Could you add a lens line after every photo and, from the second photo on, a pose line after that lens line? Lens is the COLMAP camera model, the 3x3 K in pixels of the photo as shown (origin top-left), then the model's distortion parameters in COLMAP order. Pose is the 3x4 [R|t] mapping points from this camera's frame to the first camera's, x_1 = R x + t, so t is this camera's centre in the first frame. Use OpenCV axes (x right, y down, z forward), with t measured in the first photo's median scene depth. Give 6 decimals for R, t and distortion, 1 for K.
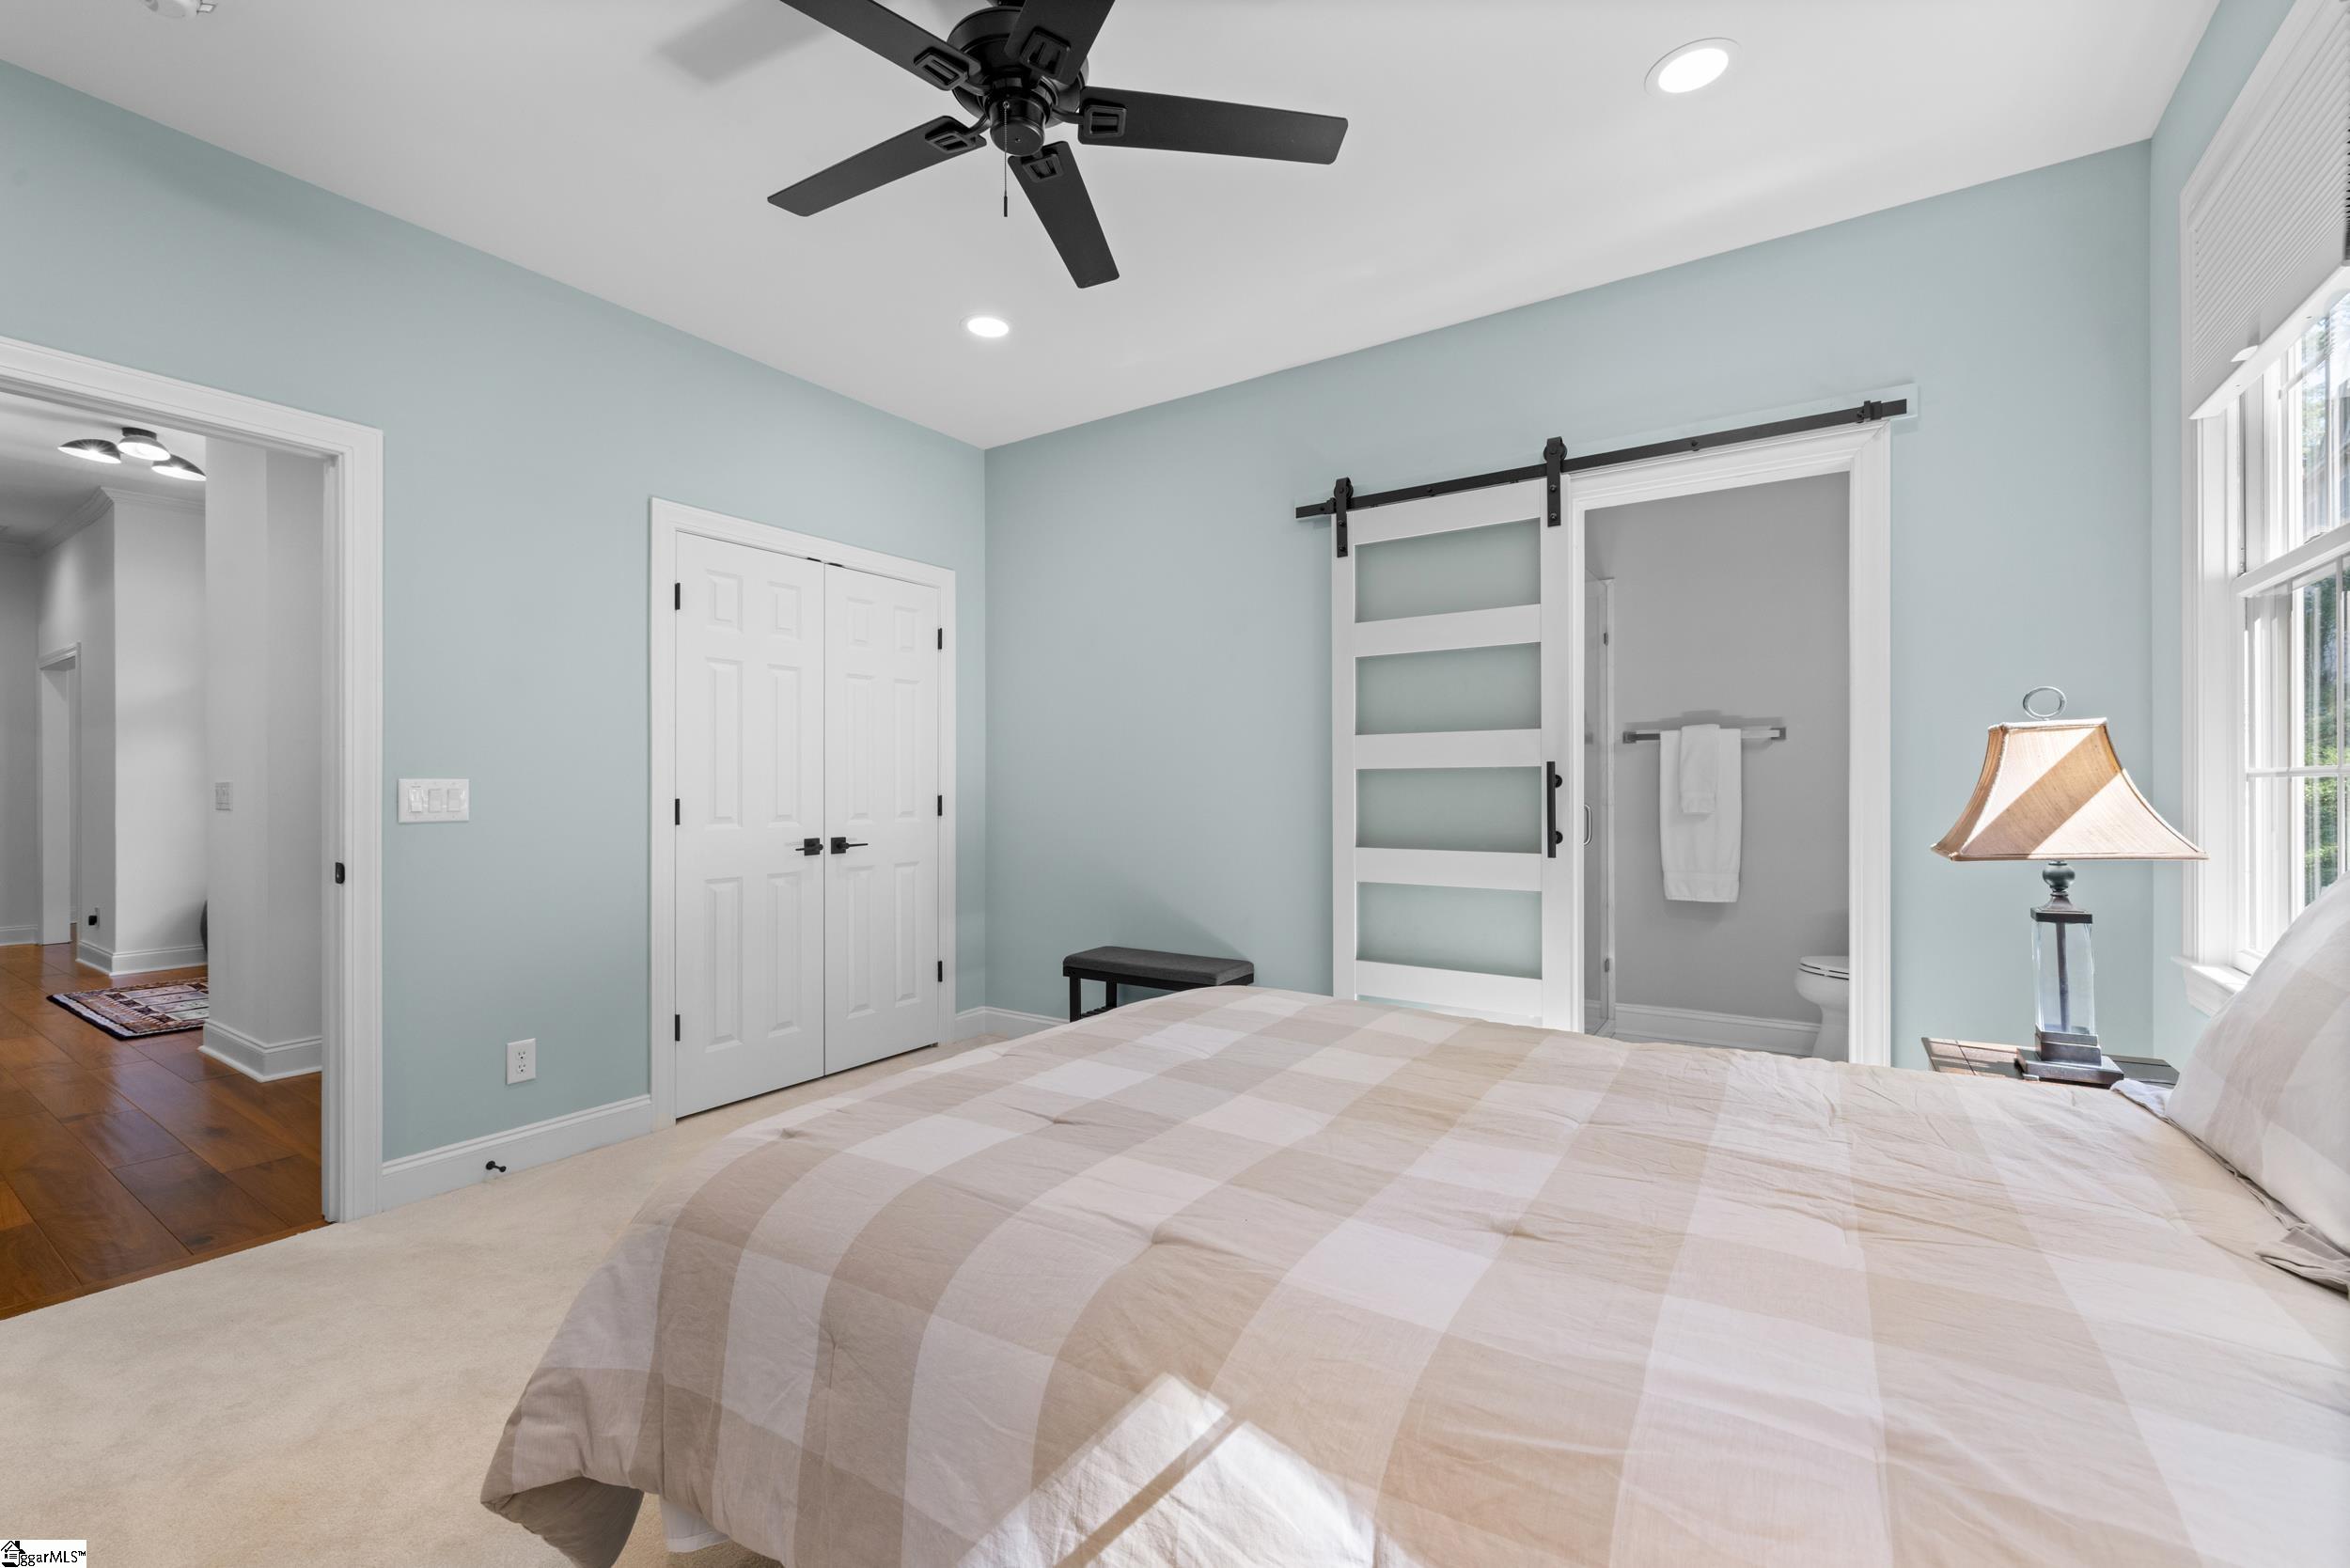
lens RADIAL K [[979.1, 0, 1175.0], [0, 979.1, 784.0], [0, 0, 1]] dist [-0.000004, -0.000127]
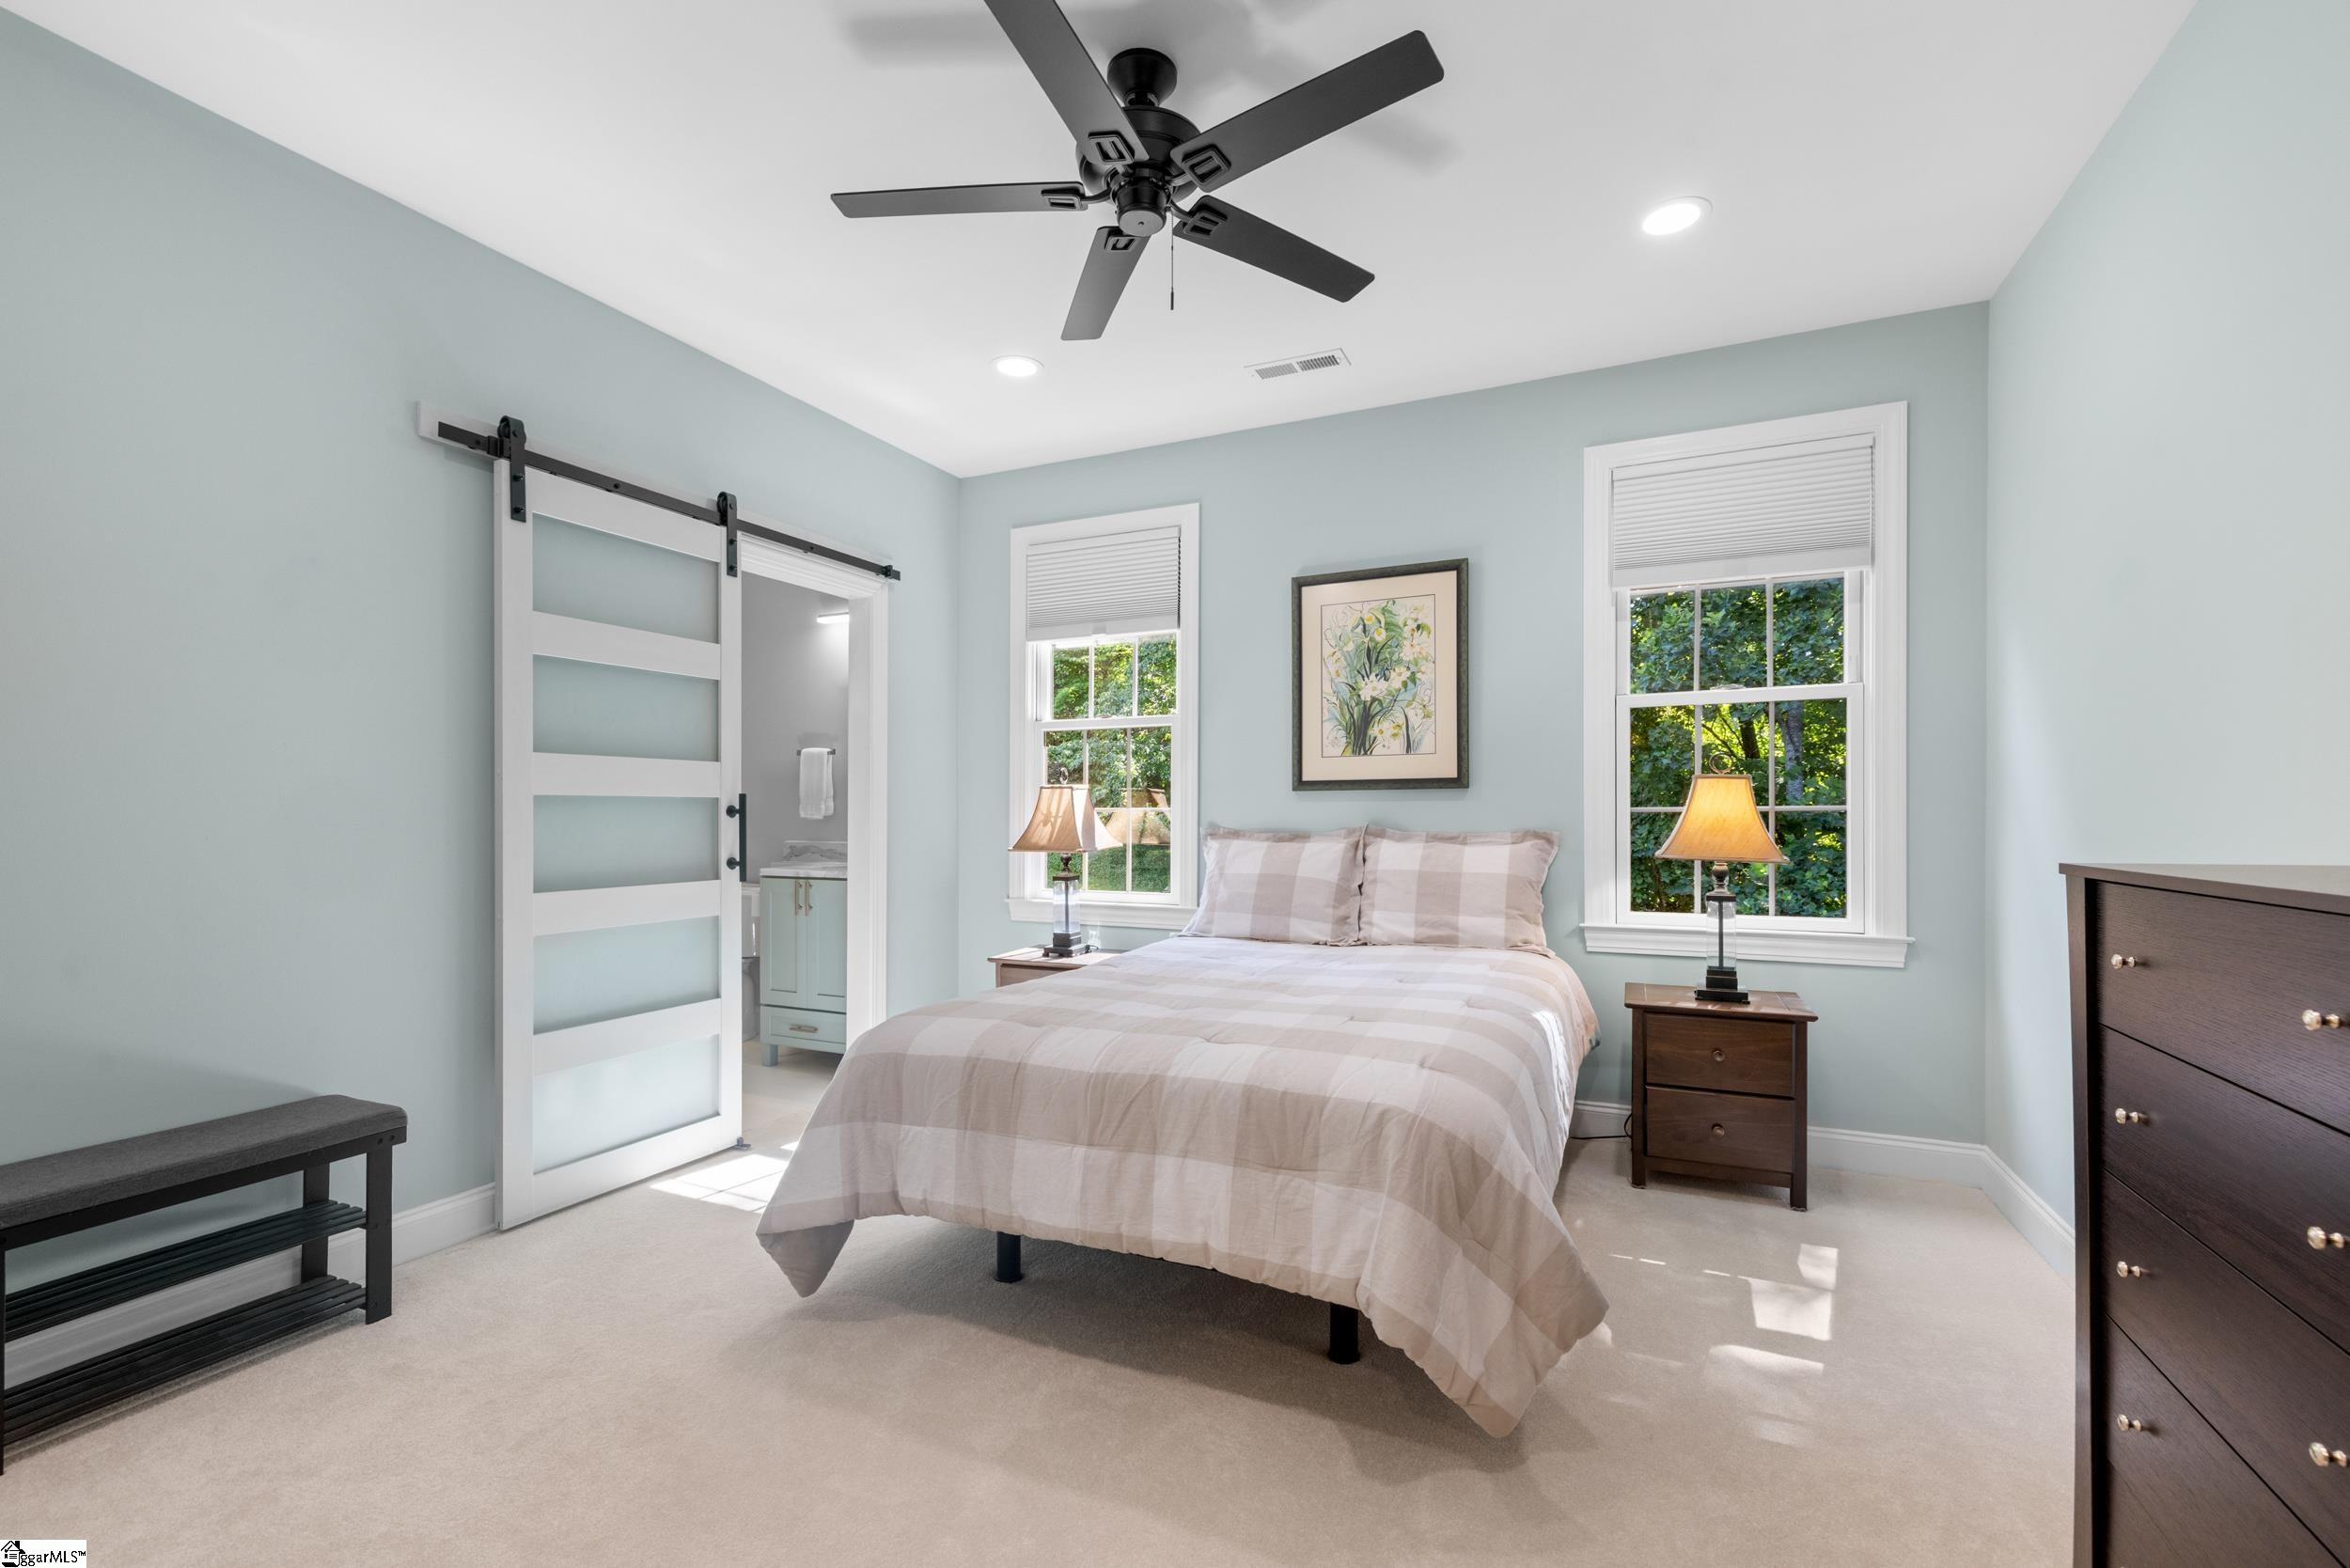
lens RADIAL K [[1001.4, 0, 1170.8], [0, 1001.4, 813.5], [0, 0, 1]] dist [-0.001722, -0.000118]
pose [[-0.150085, 0.003353, 0.988667, -0.754307], [-0.000775, 0.999994, -0.003509, 0.001912], [-0.988673, -0.001293, -0.150082, 0.668348]]
